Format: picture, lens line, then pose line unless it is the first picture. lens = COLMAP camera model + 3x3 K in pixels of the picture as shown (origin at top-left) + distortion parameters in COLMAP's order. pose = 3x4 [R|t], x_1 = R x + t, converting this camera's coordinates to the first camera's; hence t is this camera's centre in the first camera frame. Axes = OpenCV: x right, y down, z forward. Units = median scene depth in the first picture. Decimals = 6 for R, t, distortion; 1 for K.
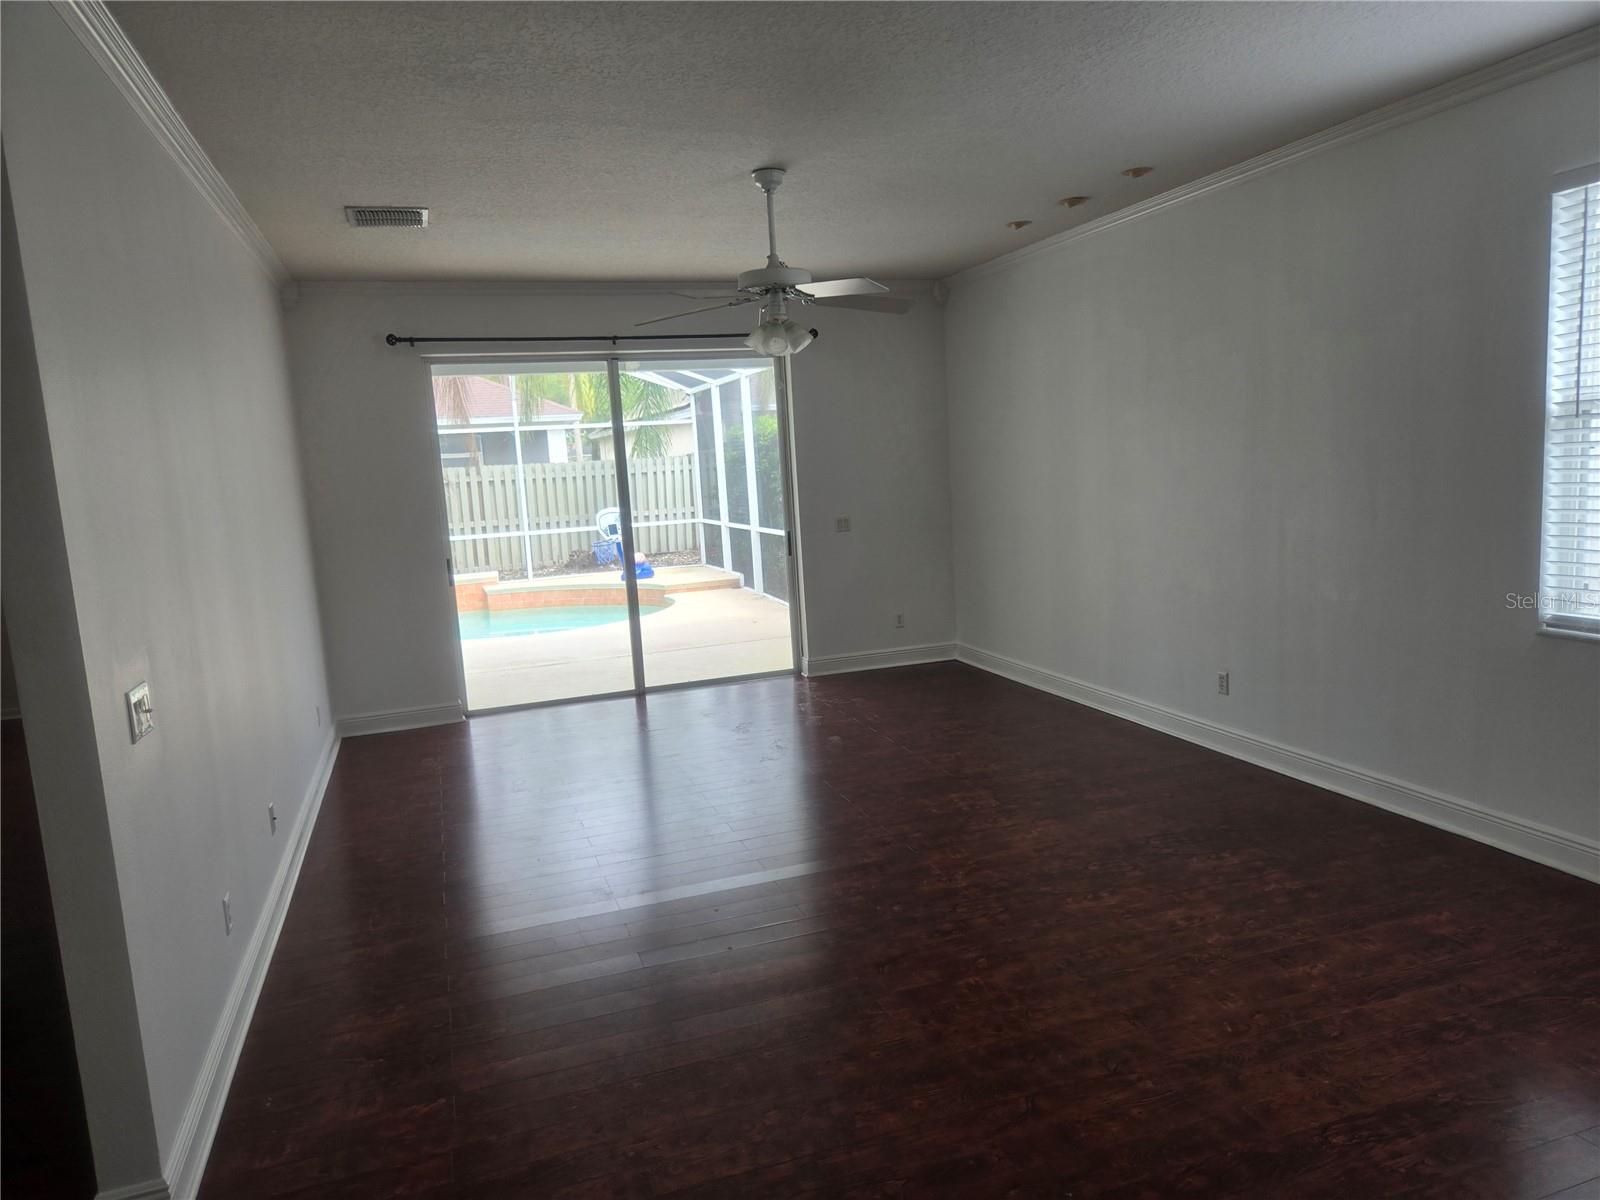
lens RADIAL K [[1082.3, 0, 823.4], [0, 1082.3, 598.8], [0, 0, 1]] dist [0.019888, -0.002874]
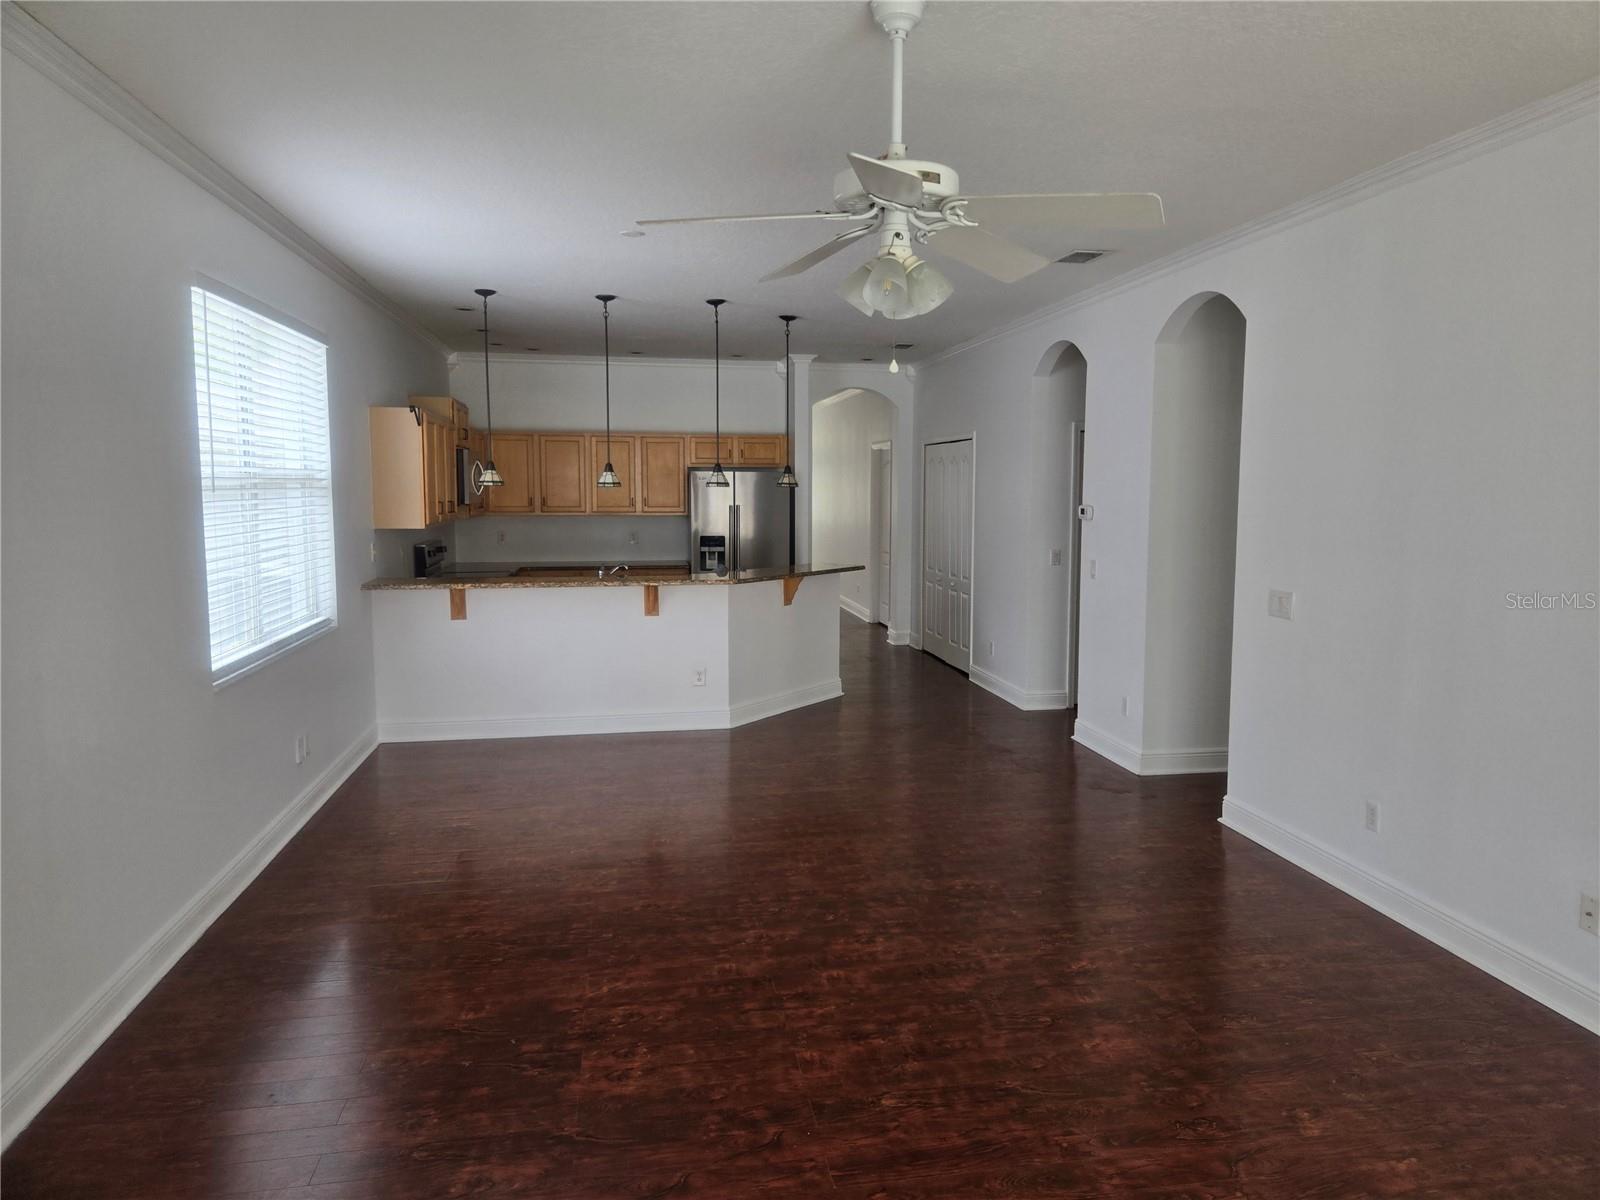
lens RADIAL K [[1082.3, 0, 823.4], [0, 1082.3, 598.8], [0, 0, 1]] dist [0.019888, -0.002874]
pose [[-0.985254, 0.031794, 0.168120, -0.112324], [0.069682, 0.971967, 0.224556, -0.251523], [-0.156268, 0.232959, -0.959849, 1.911509]]
